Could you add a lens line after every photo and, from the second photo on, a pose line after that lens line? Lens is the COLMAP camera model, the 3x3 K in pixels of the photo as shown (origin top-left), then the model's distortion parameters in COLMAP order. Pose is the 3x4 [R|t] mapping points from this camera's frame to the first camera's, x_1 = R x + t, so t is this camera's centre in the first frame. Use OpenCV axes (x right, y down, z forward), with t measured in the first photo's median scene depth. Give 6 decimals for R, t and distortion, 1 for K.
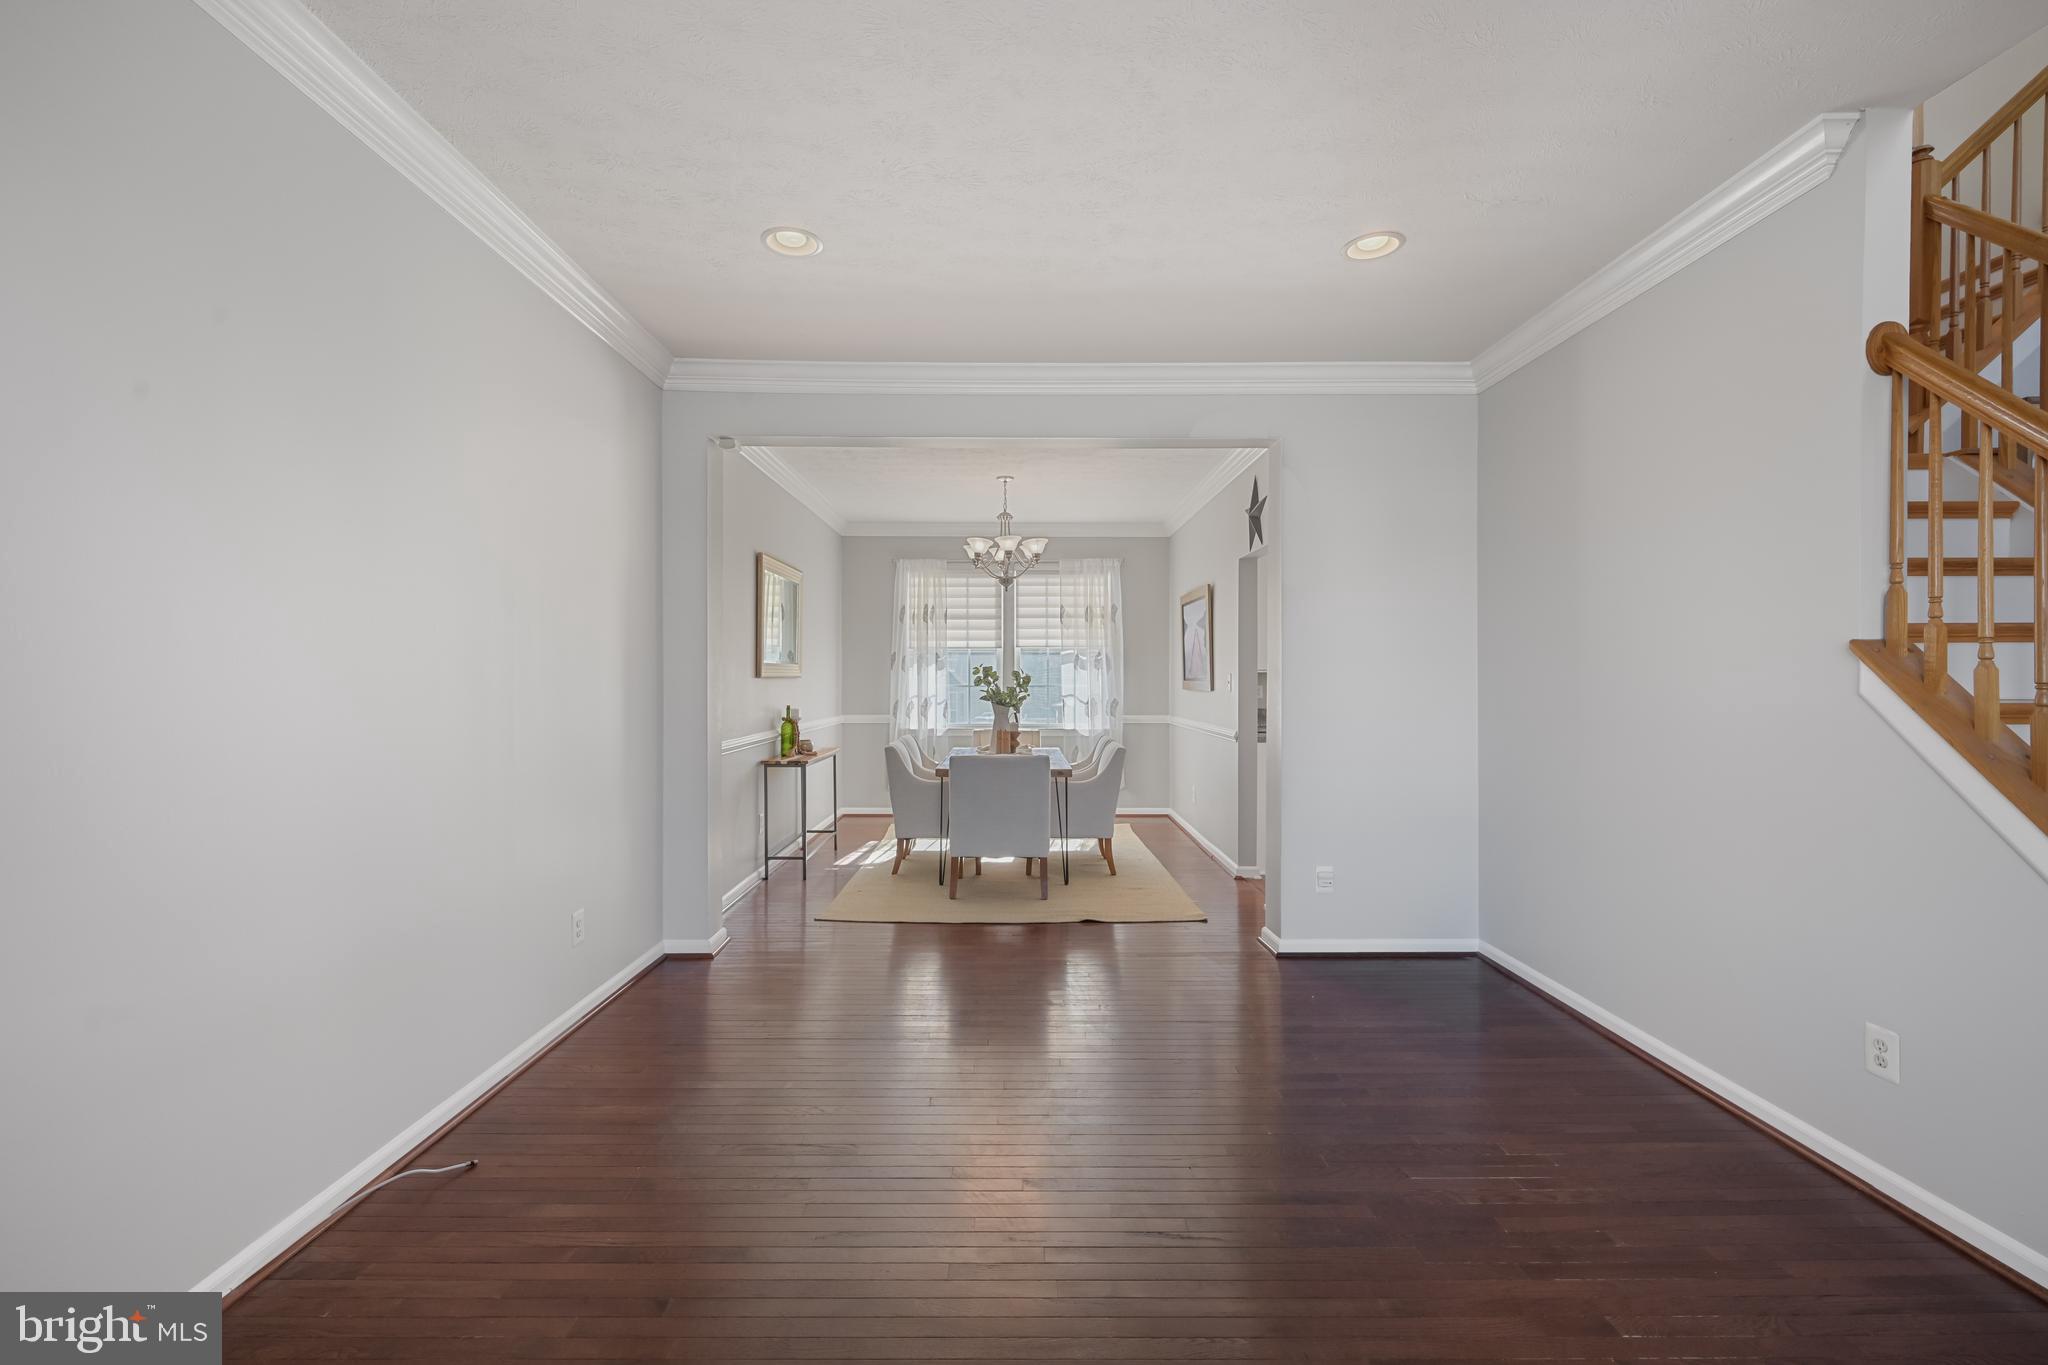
lens RADIAL K [[928.0, 0, 1020.0], [0, 928.0, 669.9], [0, 0, 1]] dist [-0.001042, 0.000192]
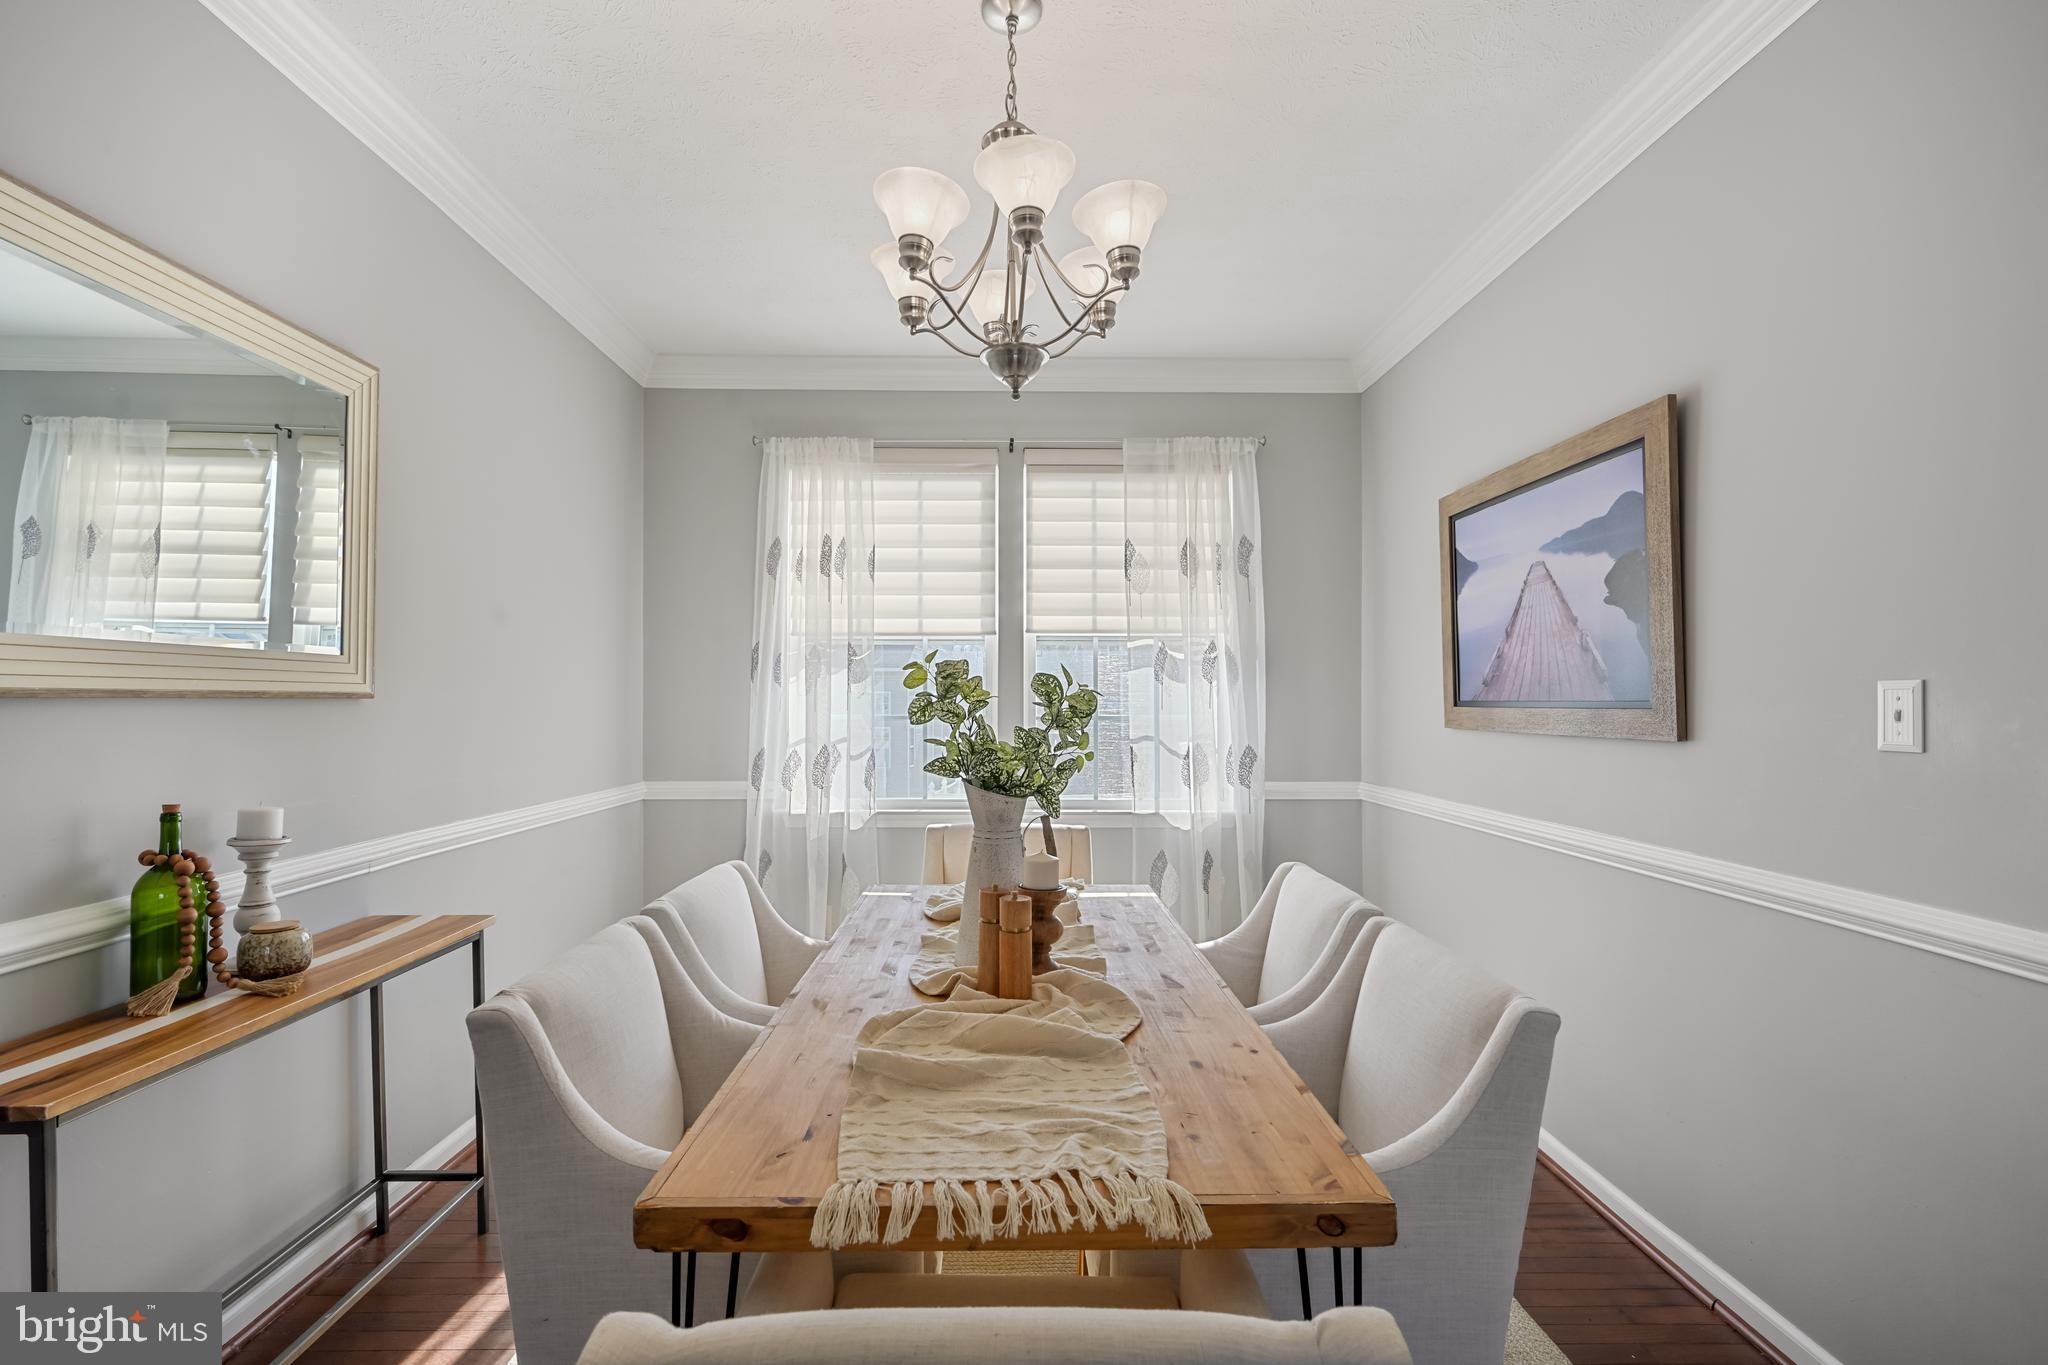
lens RADIAL K [[928.0, 0, 1020.0], [0, 928.0, 669.9], [0, 0, 1]] dist [-0.001042, 0.000192]
pose [[0.999940, 0.000936, 0.010939, -0.012691], [-0.000651, 0.999660, -0.026058, 0.005767], [-0.010959, 0.026049, 0.999601, 0.551518]]
